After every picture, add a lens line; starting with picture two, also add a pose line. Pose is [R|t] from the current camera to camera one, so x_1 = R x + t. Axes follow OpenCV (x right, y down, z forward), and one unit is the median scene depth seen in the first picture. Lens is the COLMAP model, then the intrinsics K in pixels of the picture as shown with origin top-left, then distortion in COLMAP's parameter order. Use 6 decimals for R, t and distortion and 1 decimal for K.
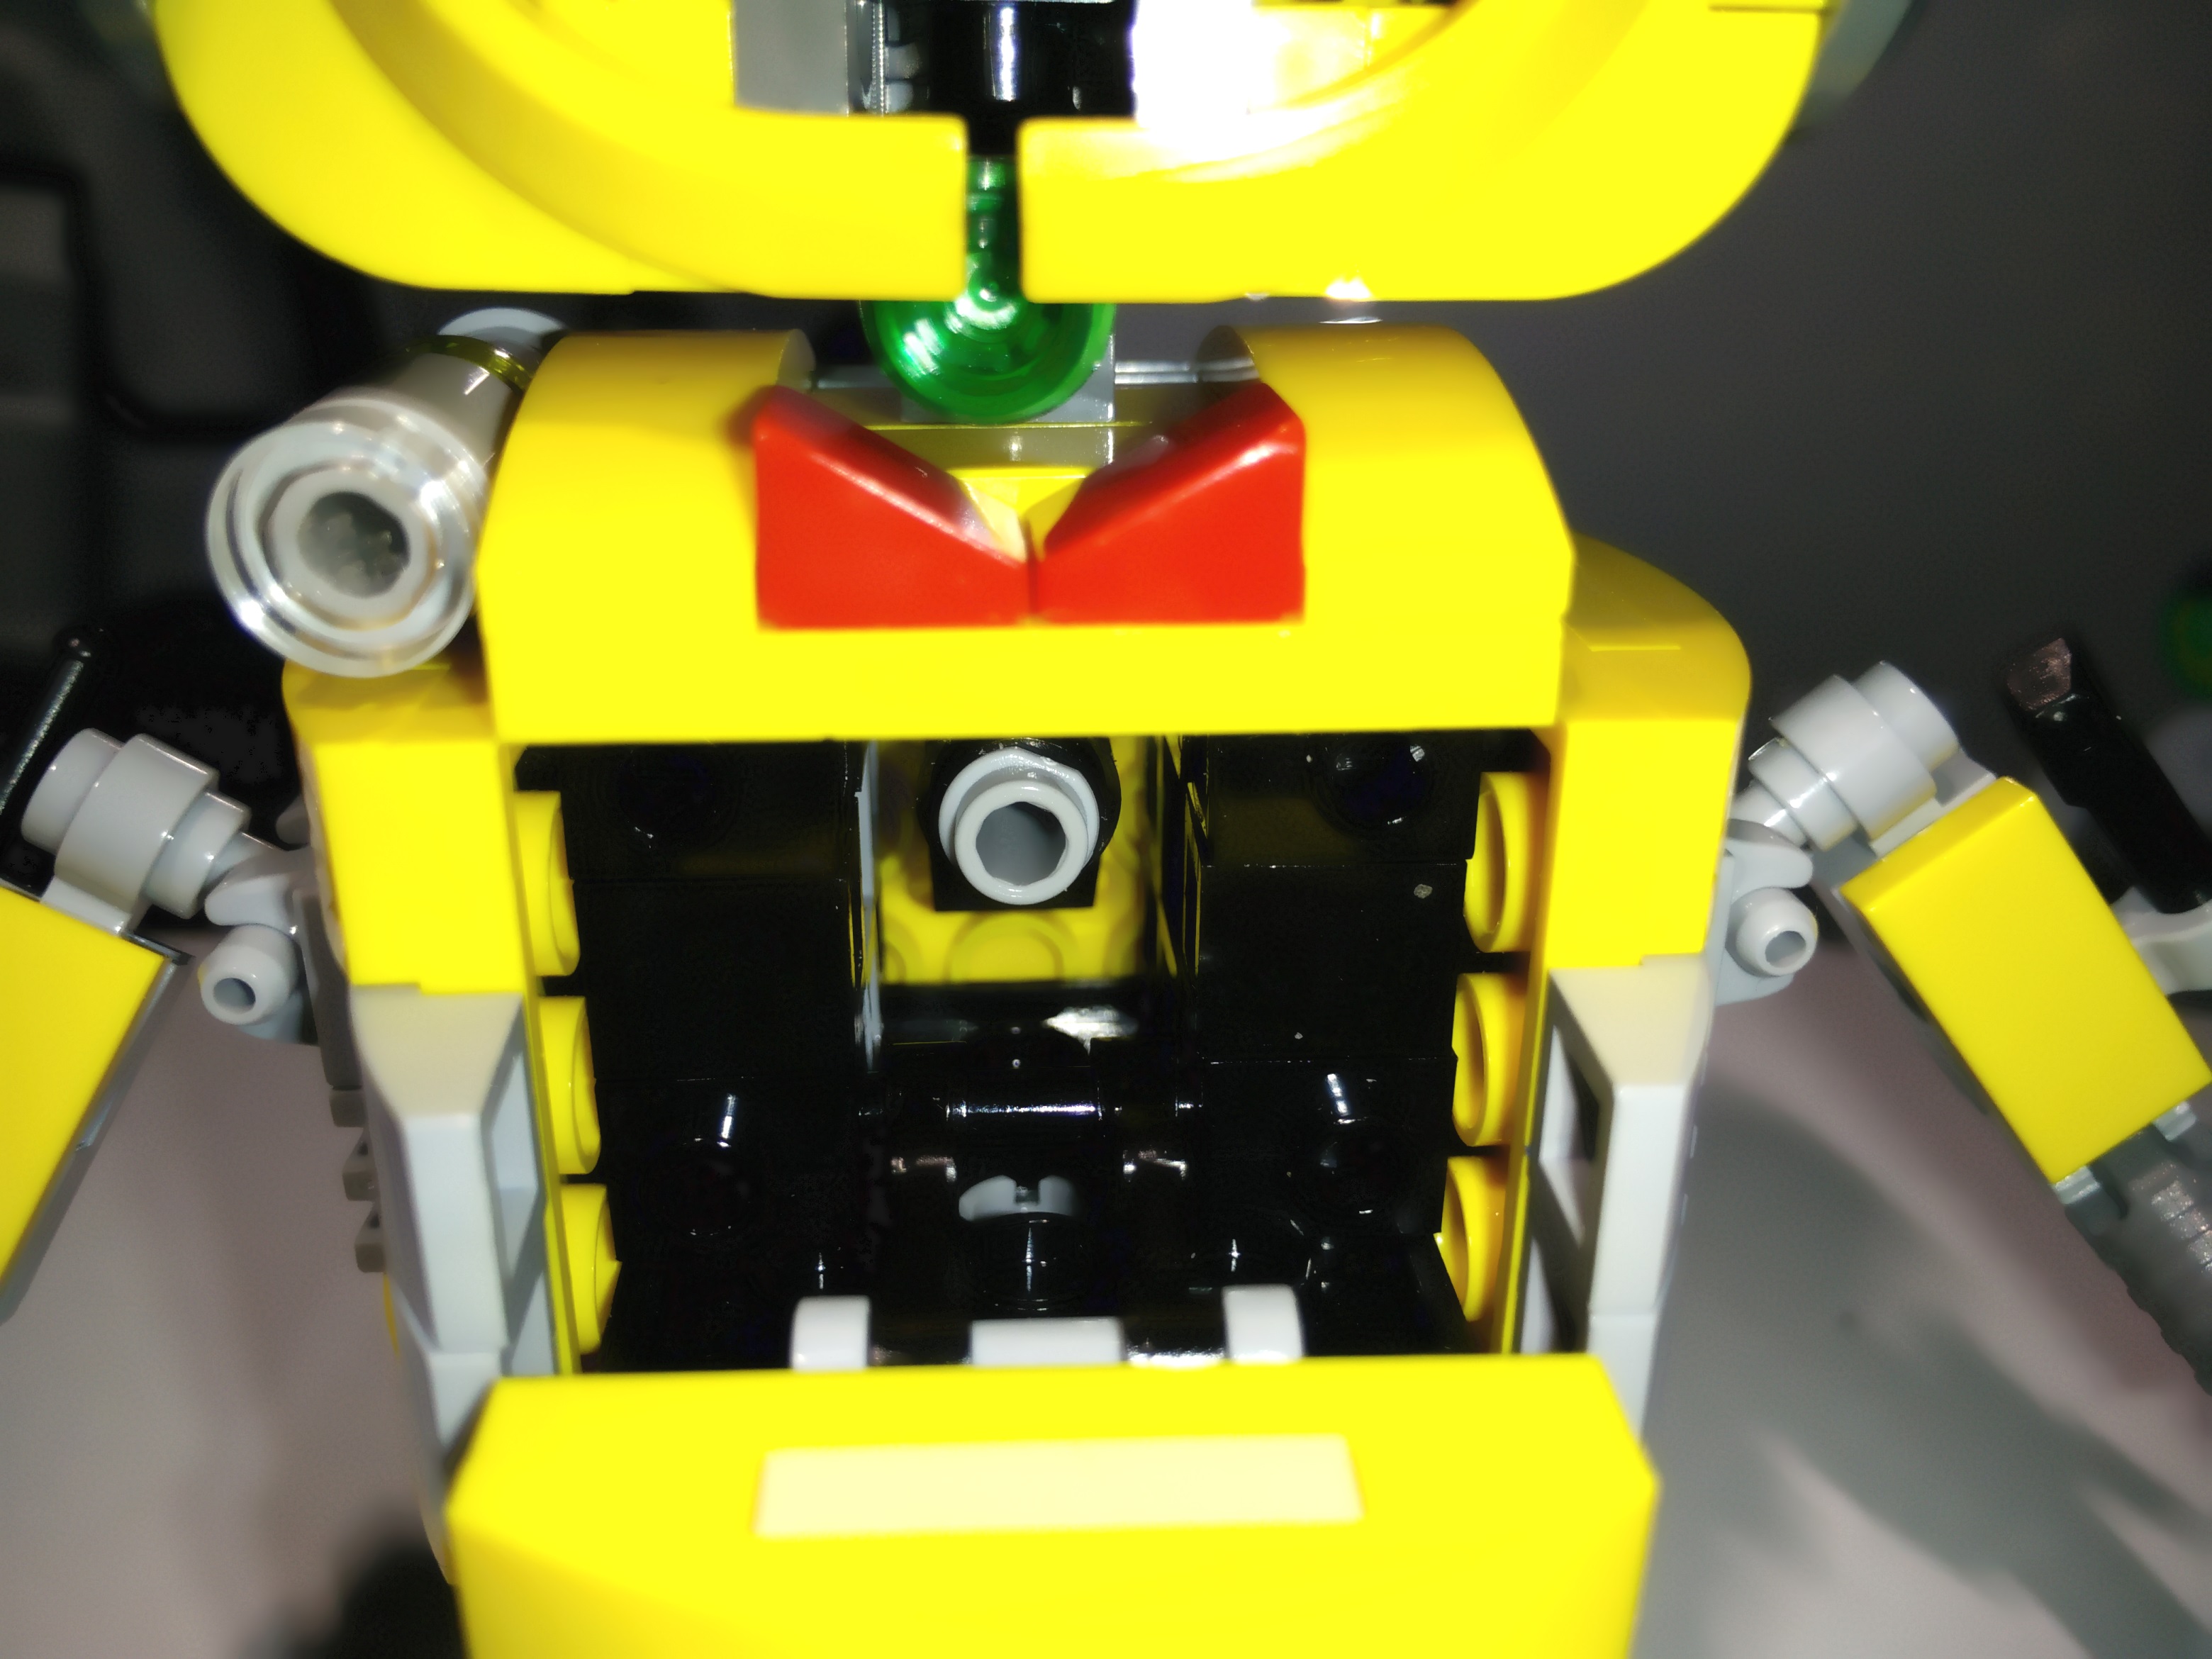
lens RADIAL K [[1602.7, 0, 1027.1], [0, 1602.7, 815.0], [0, 0, 1]] dist [-0.068909, 0.001537]
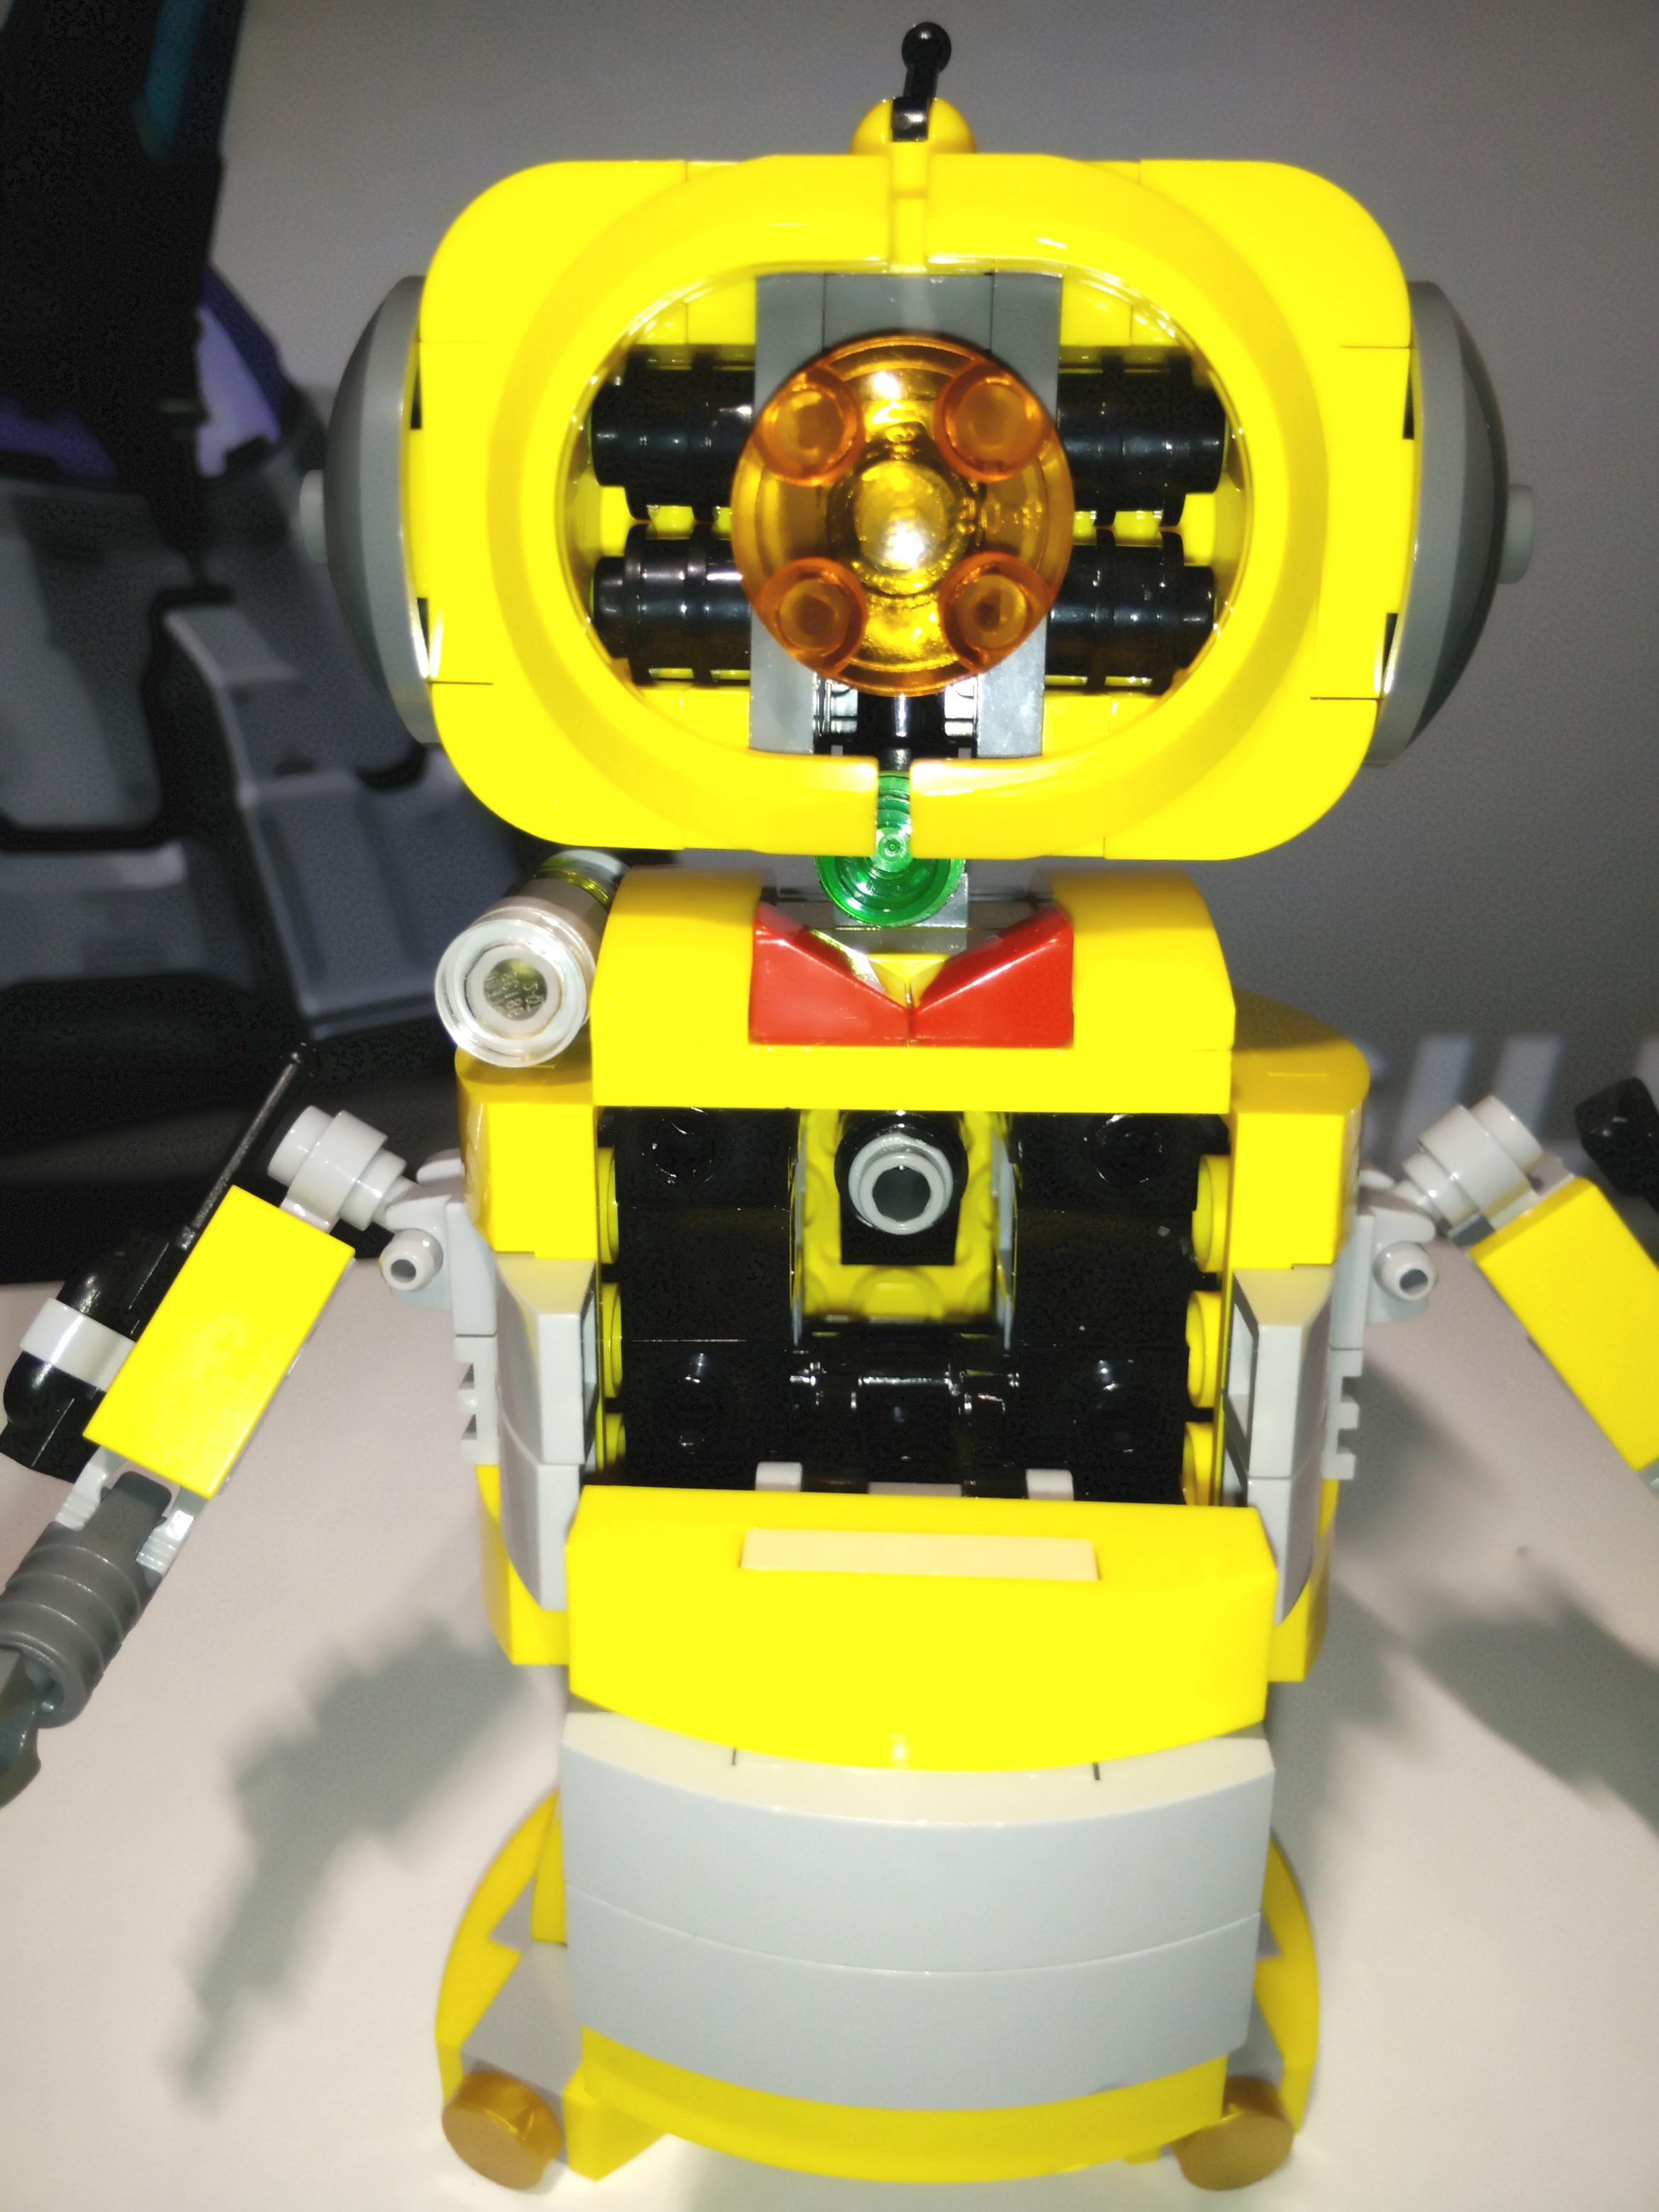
lens RADIAL K [[1602.7, 0, 842.5], [0, 1602.7, 1125.2], [0, 0, 1]] dist [-0.068909, 0.001537]
pose [[0.999279, 0.016117, -0.034364, -0.008956], [-0.020720, 0.990201, -0.138103, 0.186522], [0.031801, 0.138715, 0.989822, -0.616412]]
